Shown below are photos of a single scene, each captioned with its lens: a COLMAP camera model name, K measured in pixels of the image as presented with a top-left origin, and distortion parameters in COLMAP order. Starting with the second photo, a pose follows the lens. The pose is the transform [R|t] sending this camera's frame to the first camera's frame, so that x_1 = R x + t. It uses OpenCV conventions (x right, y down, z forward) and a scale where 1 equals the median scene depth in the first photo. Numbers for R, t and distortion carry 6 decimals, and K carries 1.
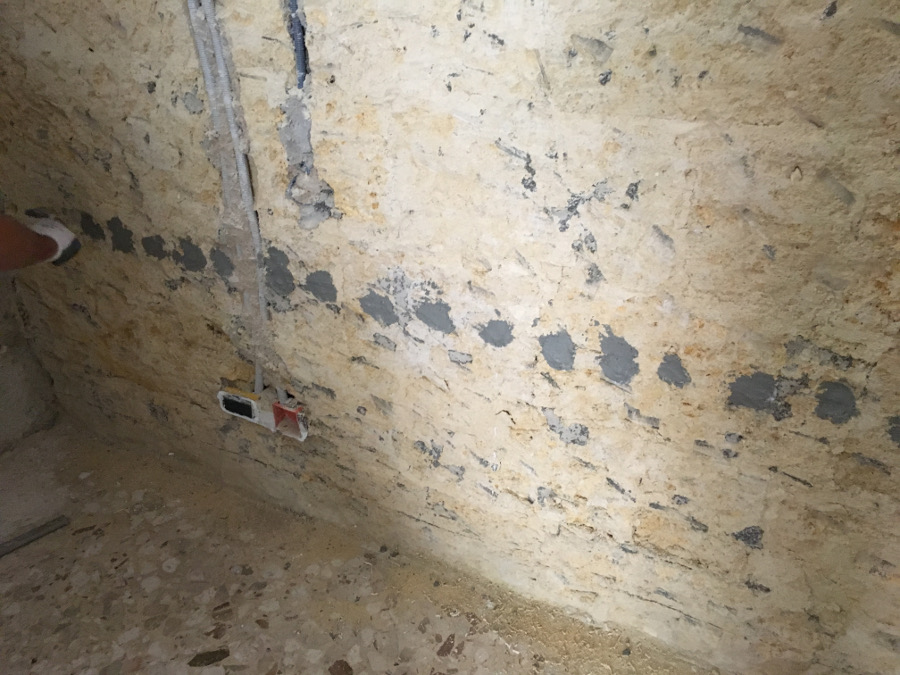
lens RADIAL K [[767.2, 0, 450.1], [0, 767.2, 338.7], [0, 0, 1]] dist [0.064343, -0.097749]
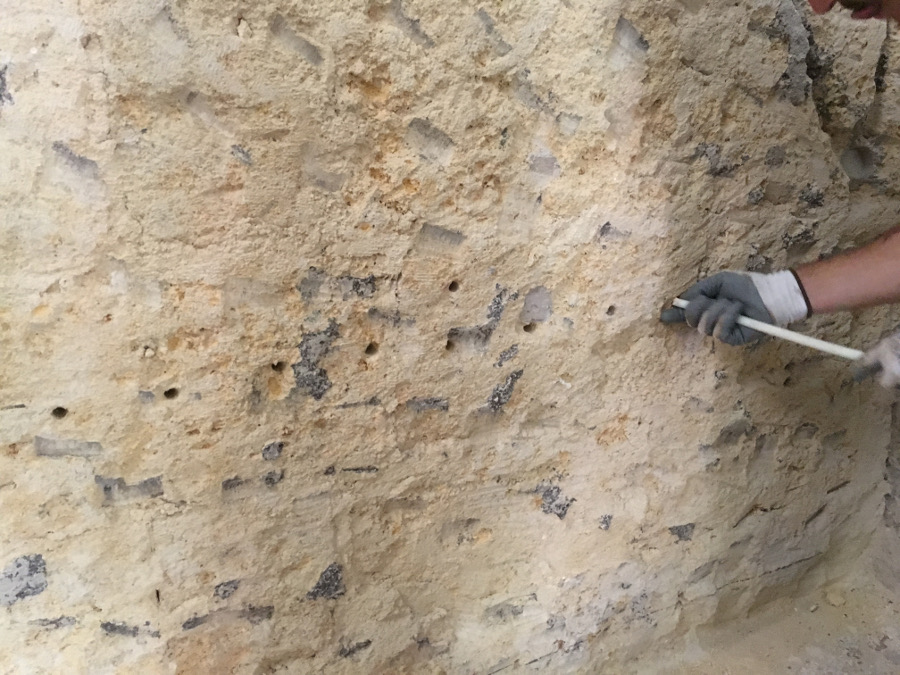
lens RADIAL K [[767.2, 0, 450.8], [0, 767.2, 337.6], [0, 0, 1]] dist [0.064343, -0.097749]
pose [[0.581233, -0.241225, 0.777161, -0.058426], [0.405640, 0.913820, -0.019732, 0.126246], [-0.705426, 0.326716, 0.628992, 0.466165]]
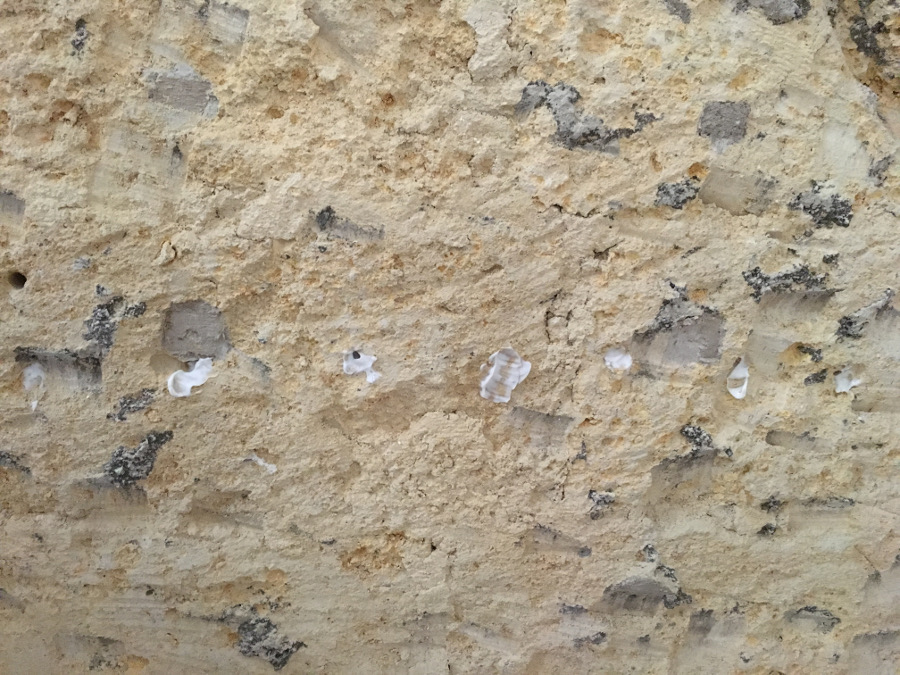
lens RADIAL K [[767.2, 0, 453.5], [0, 767.2, 335.3], [0, 0, 1]] dist [0.064343, -0.097749]
pose [[0.841380, -0.137410, 0.522684, 0.565267], [0.231792, 0.965420, -0.119321, 0.223224], [-0.488214, 0.221548, 0.844135, 0.401157]]
